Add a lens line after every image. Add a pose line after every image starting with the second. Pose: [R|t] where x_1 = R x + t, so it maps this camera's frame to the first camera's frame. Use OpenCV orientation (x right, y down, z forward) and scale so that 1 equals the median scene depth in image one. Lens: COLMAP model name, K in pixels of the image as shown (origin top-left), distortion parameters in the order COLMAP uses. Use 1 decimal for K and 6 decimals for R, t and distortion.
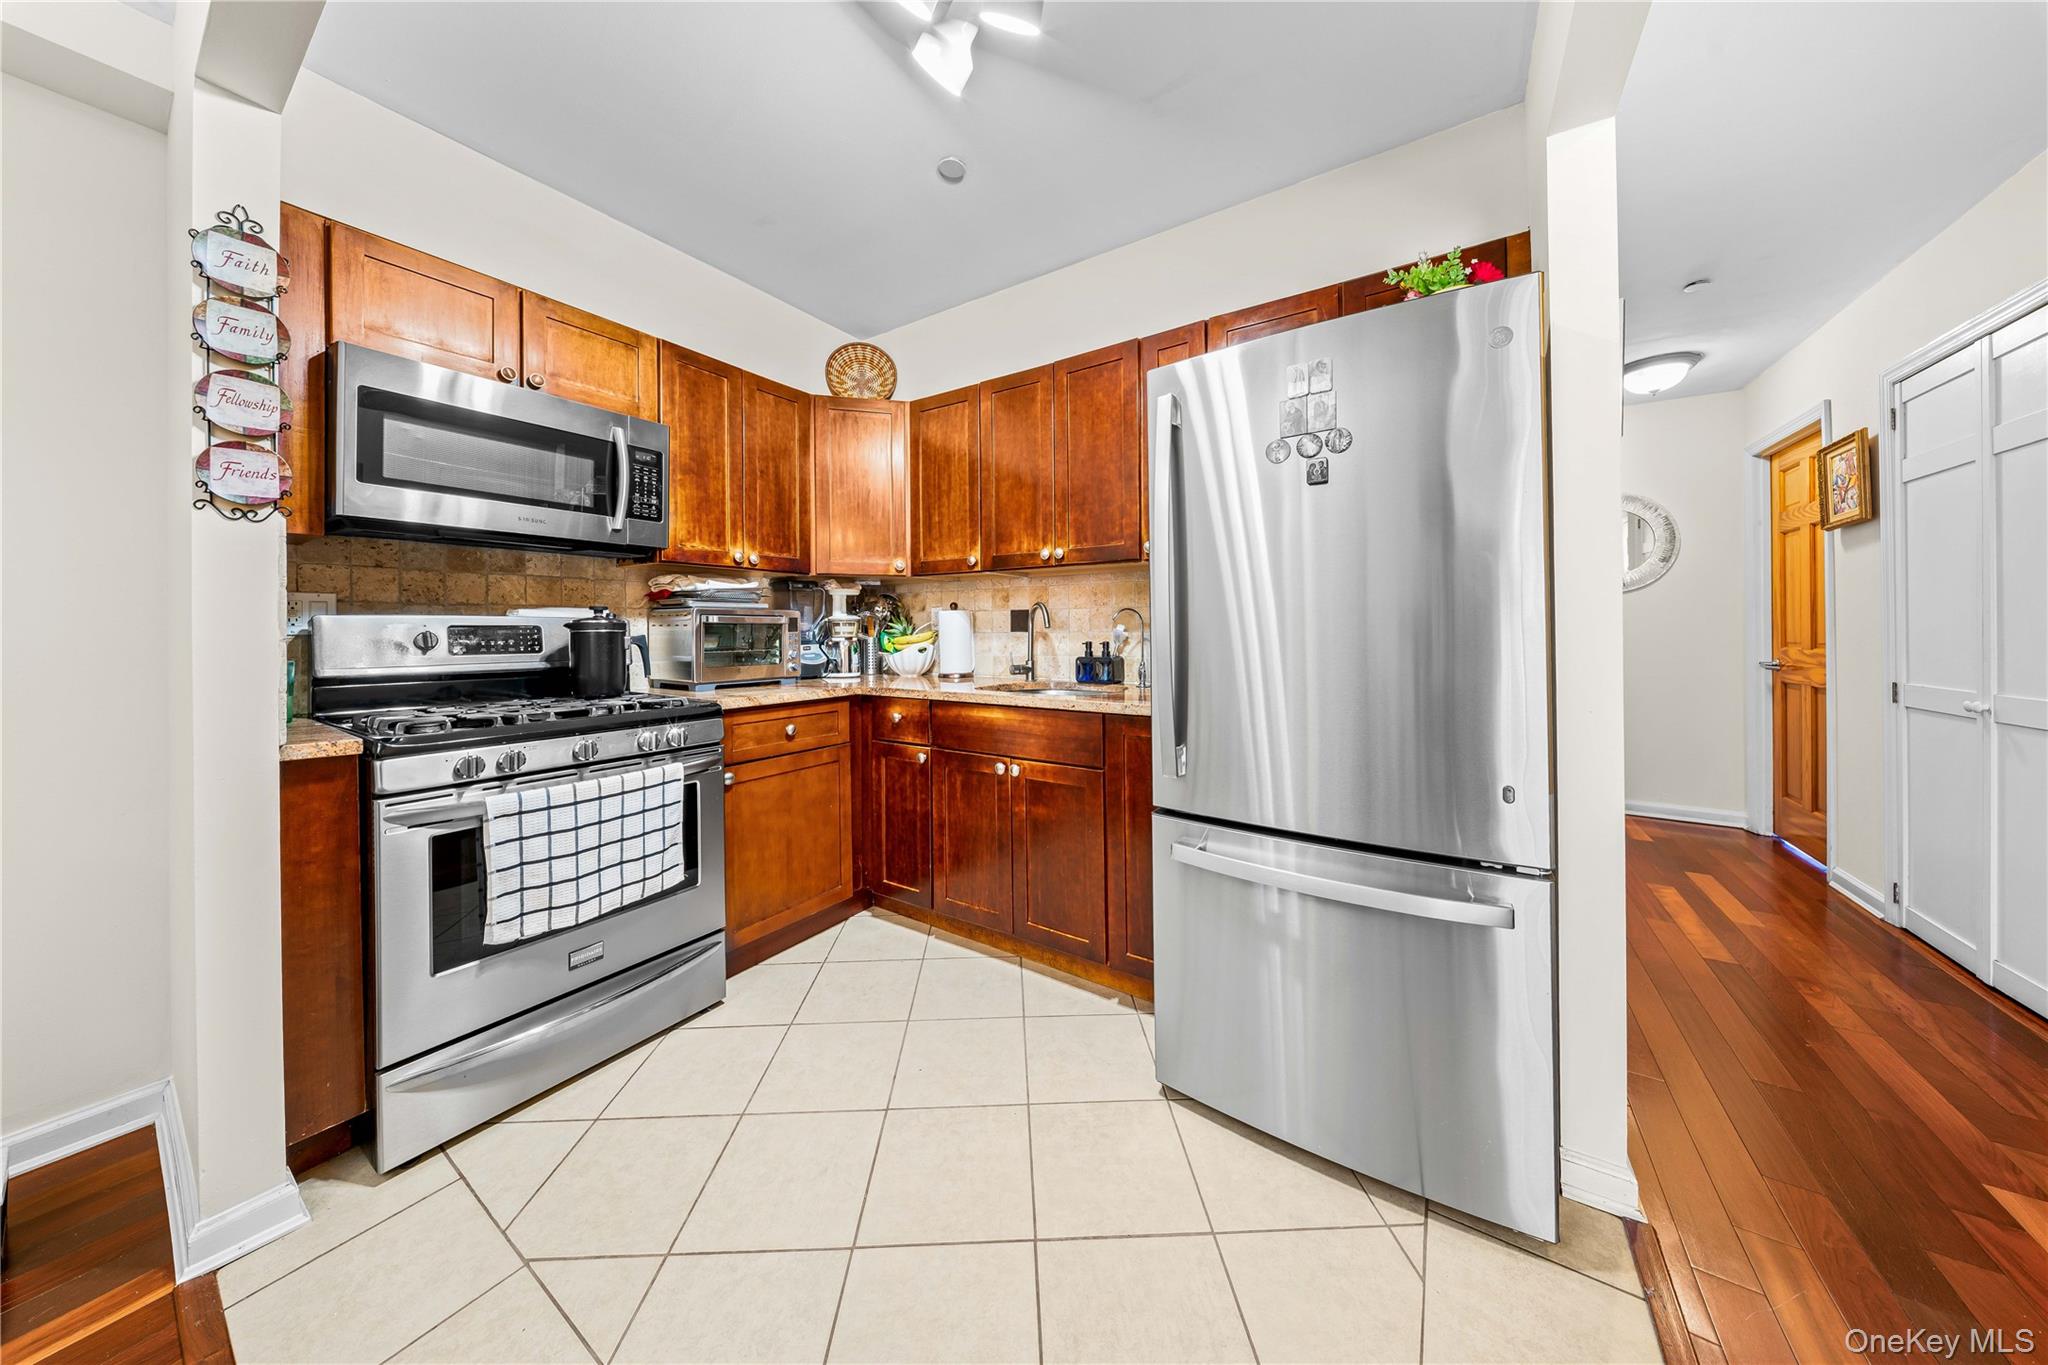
lens RADIAL K [[630.4, 0, 1013.8], [0, 630.4, 629.6], [0, 0, 1]] dist [0.000280, 0.000005]
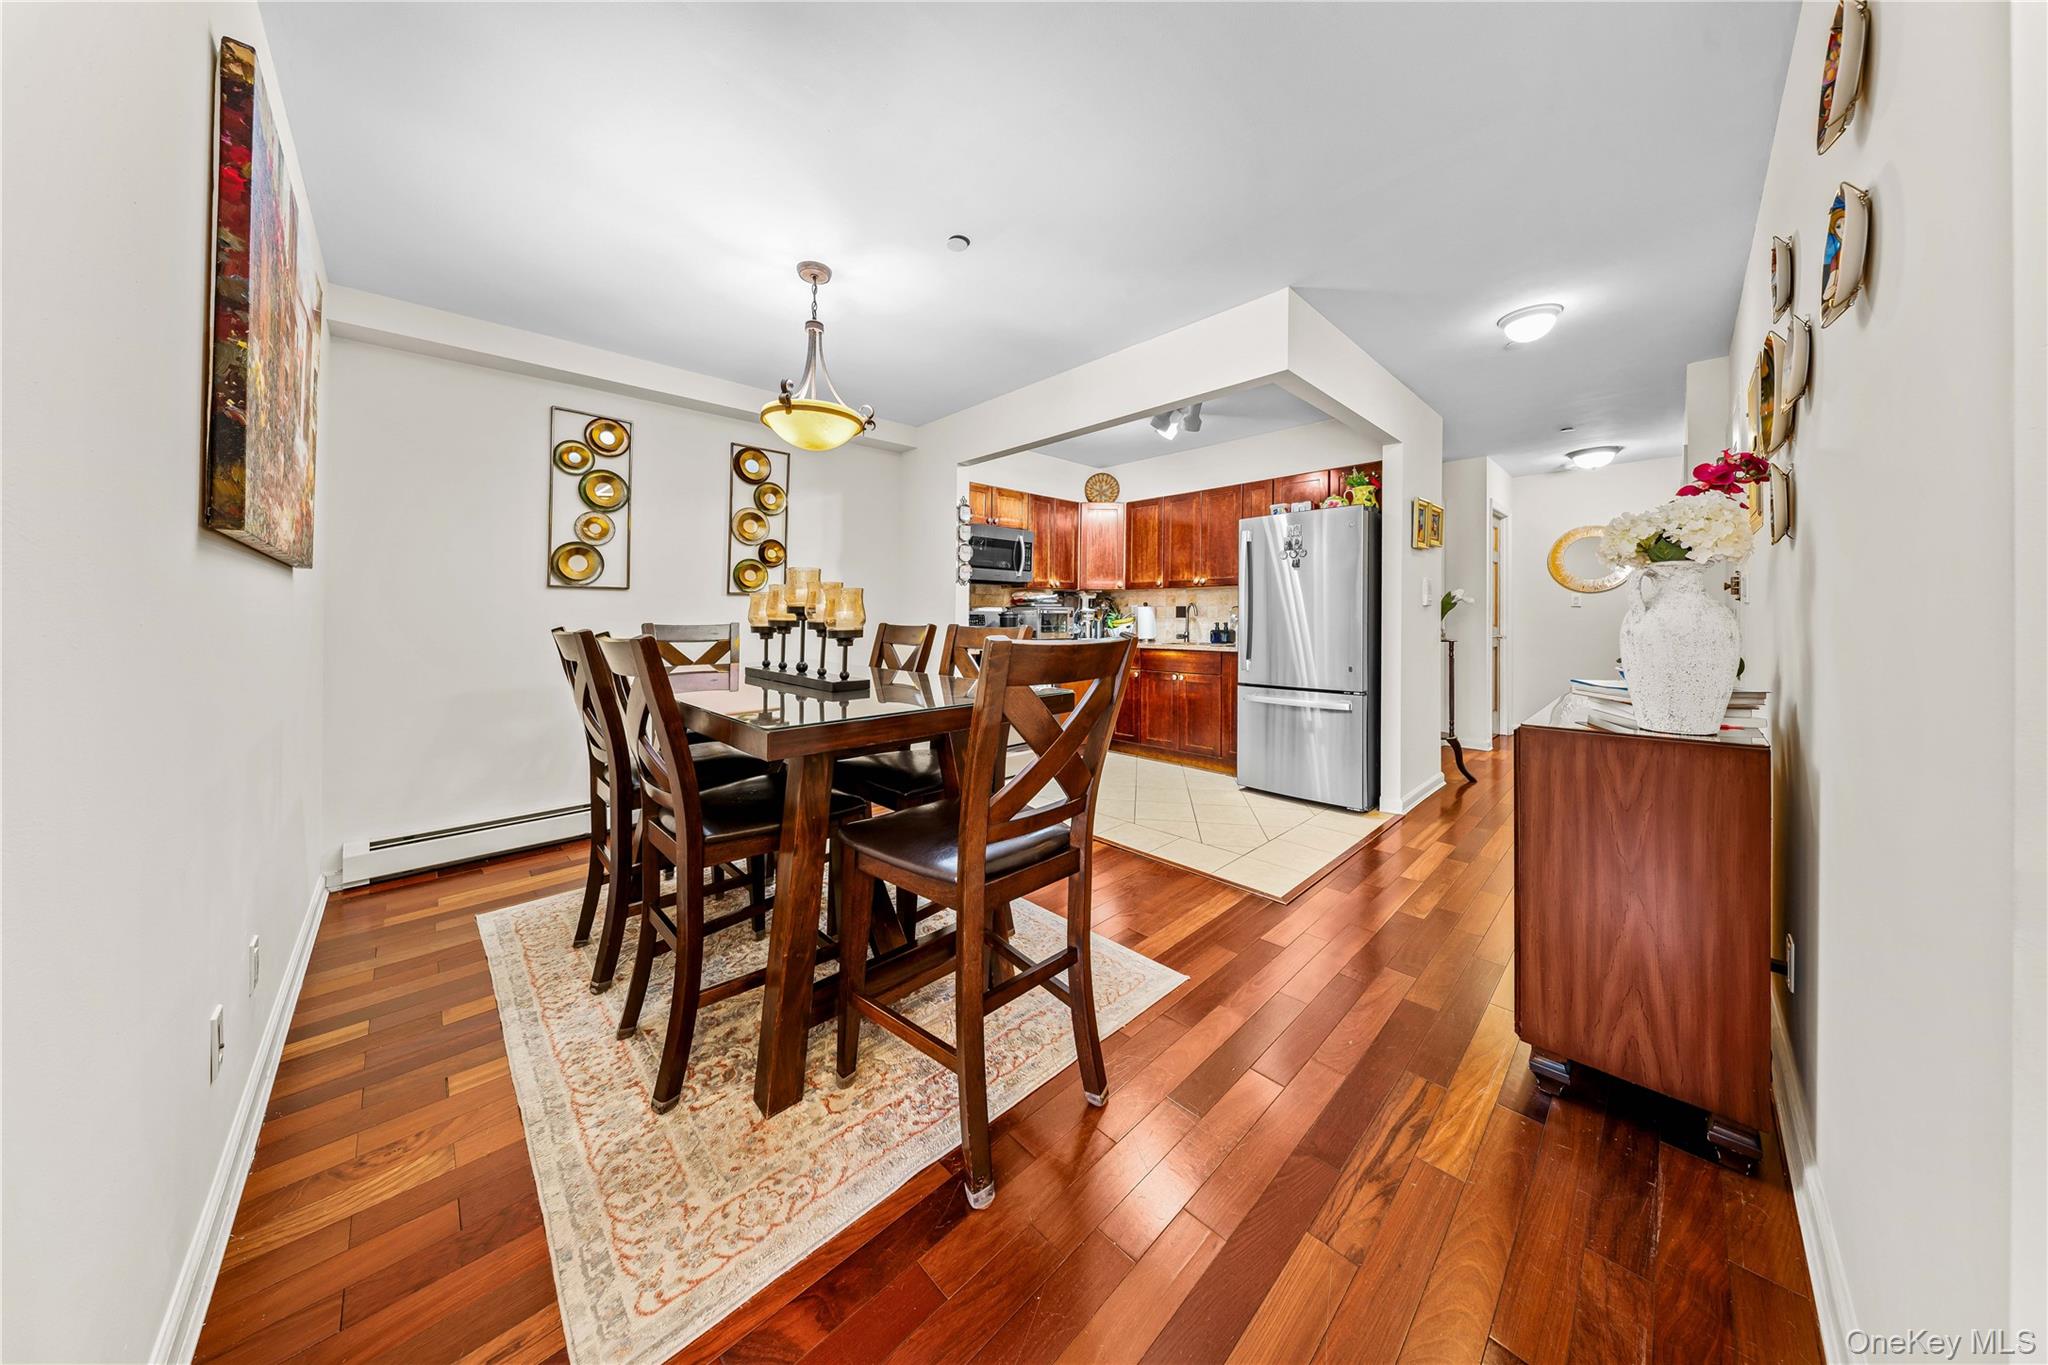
lens RADIAL K [[630.4, 0, 1009.4], [0, 630.4, 652.5], [0, 0, 1]] dist [0.000280, 0.000005]
pose [[0.976228, 0.014837, -0.216238, -0.092584], [-0.002019, 0.998234, 0.059374, -0.003681], [0.216737, -0.057526, 0.974534, -1.111603]]
